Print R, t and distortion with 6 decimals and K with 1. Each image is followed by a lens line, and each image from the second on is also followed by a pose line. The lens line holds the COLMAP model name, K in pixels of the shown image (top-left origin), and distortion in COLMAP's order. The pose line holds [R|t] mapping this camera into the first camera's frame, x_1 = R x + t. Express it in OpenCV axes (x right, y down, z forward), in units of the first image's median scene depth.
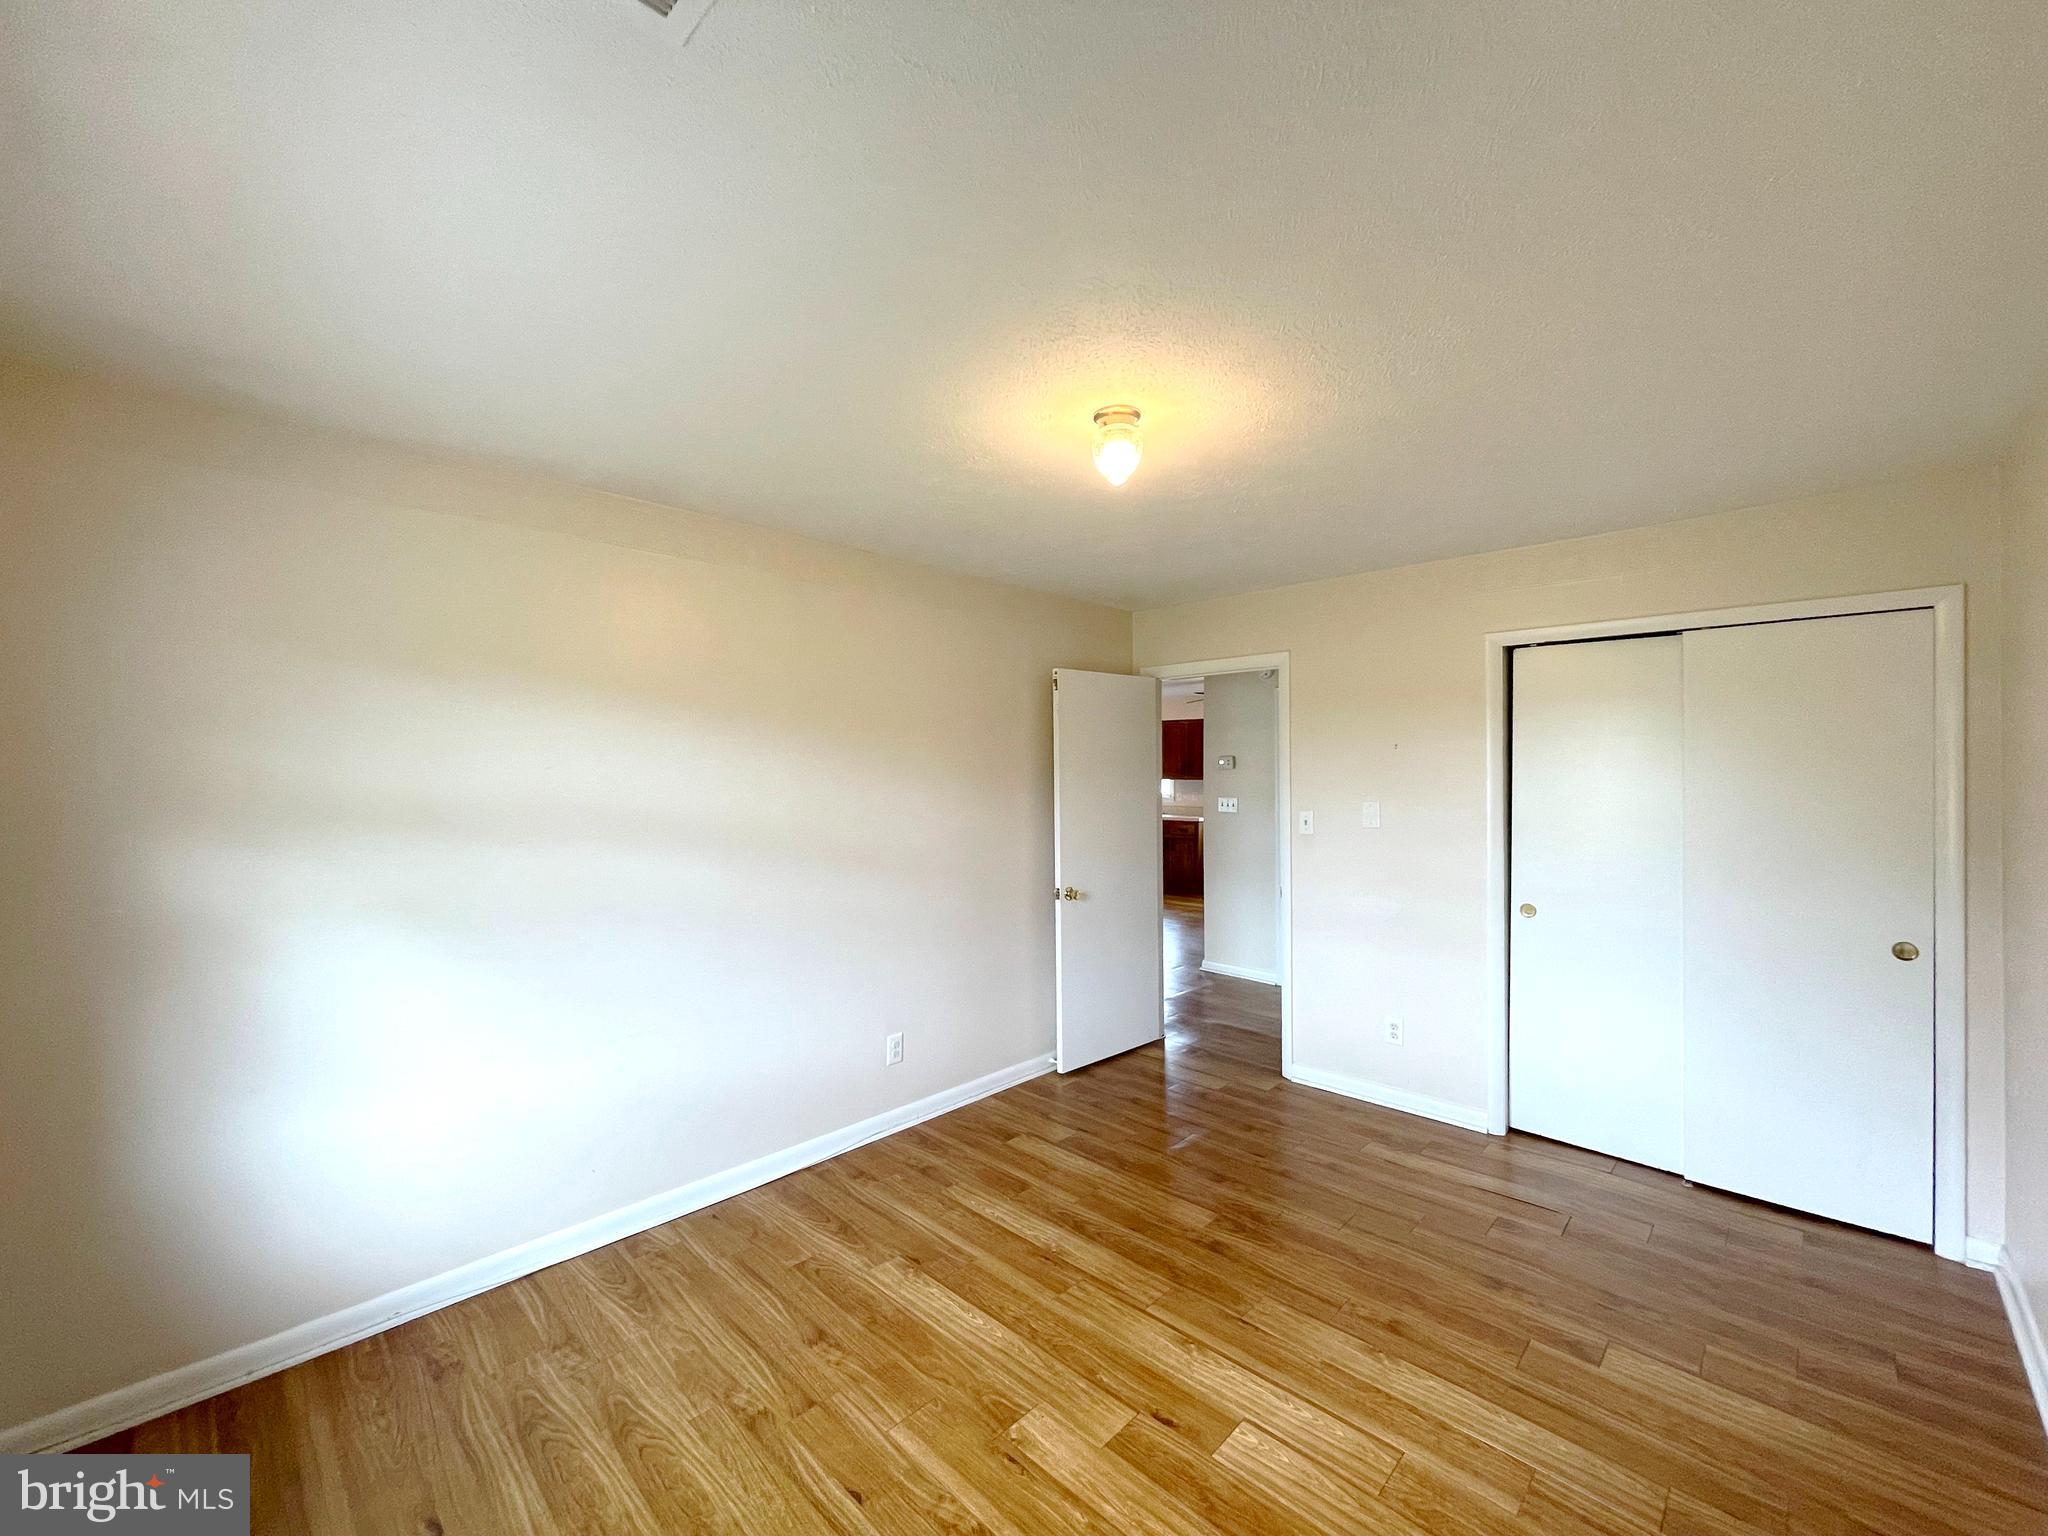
lens RADIAL K [[822.5, 0, 1024.2], [0, 822.5, 774.3], [0, 0, 1]] dist [0.000877, -0.000054]
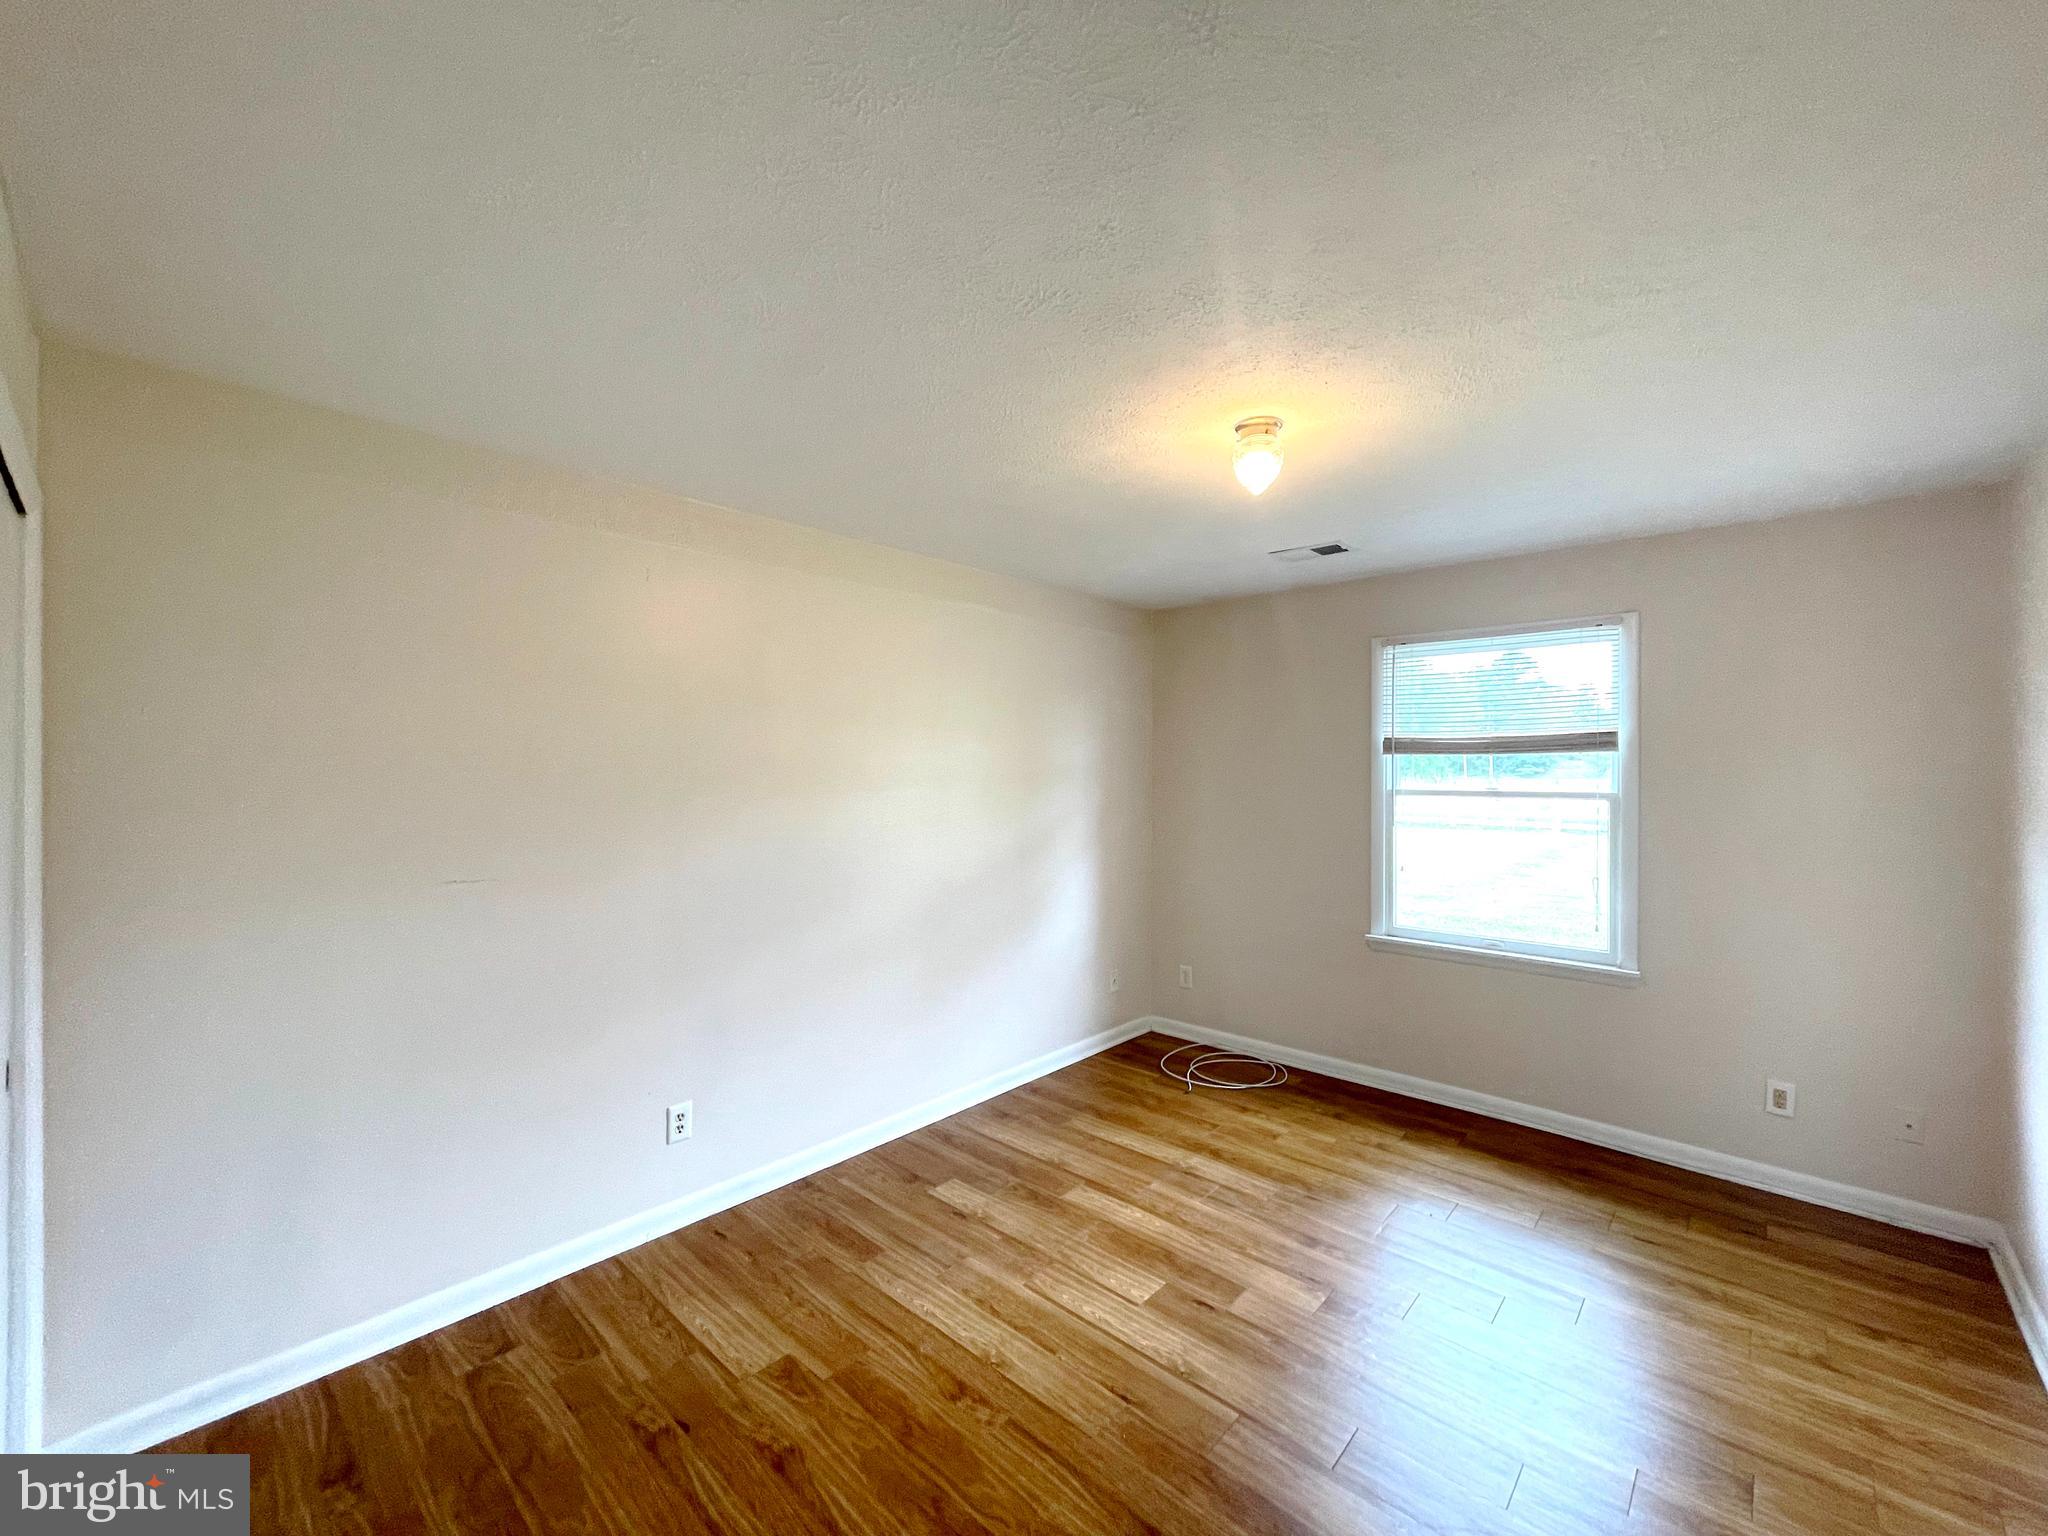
lens RADIAL K [[822.5, 0, 1022.0], [0, 822.5, 769.1], [0, 0, 1]] dist [0.000877, -0.000054]
pose [[-0.999673, -0.001492, -0.025513, 0.441271], [-0.001502, 0.999999, 0.000359, -0.010724], [0.025513, 0.000397, -0.999674, 2.068669]]
